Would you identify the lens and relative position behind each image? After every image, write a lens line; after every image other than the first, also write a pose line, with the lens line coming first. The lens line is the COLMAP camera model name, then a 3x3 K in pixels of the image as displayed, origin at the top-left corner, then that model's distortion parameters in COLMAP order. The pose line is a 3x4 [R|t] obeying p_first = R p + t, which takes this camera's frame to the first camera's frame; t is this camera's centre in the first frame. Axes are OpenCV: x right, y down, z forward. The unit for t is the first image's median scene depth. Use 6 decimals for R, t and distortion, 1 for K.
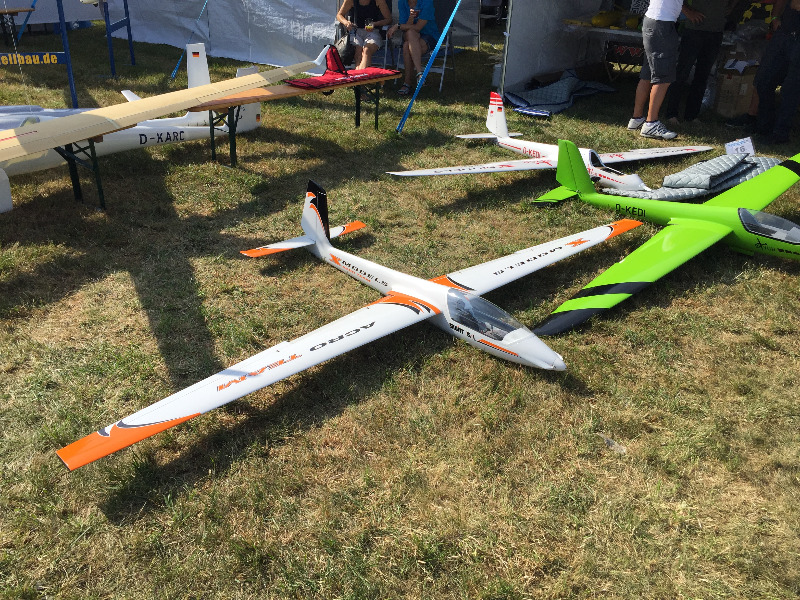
lens RADIAL K [[679.0, 0, 400.0], [0, 679.0, 300.0], [0, 0, 1]] dist [0.090084, -0.121057]
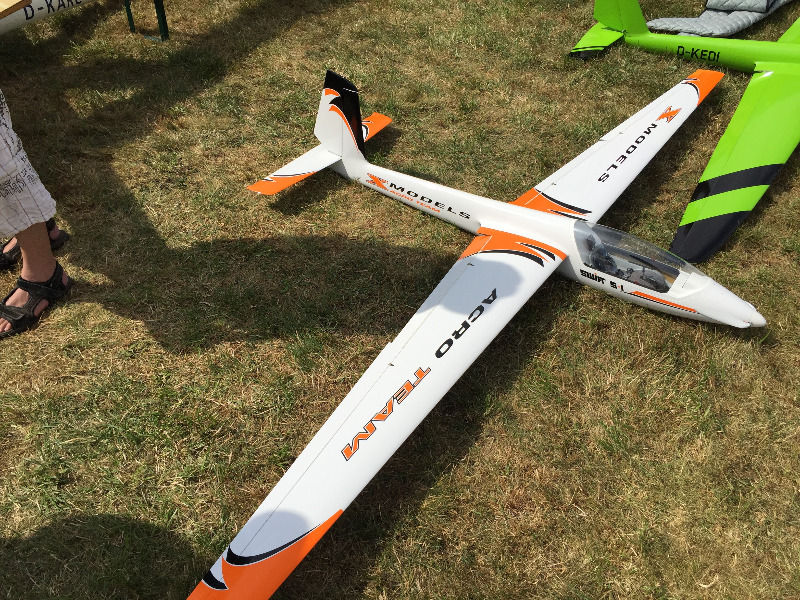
lens RADIAL K [[679.0, 0, 400.0], [0, 679.0, 300.0], [0, 0, 1]] dist [0.090084, -0.121057]
pose [[0.979912, -0.150306, 0.131078, -0.203159], [0.111879, 0.958397, 0.262600, -0.138414], [-0.165095, -0.242660, 0.955960, 0.279649]]
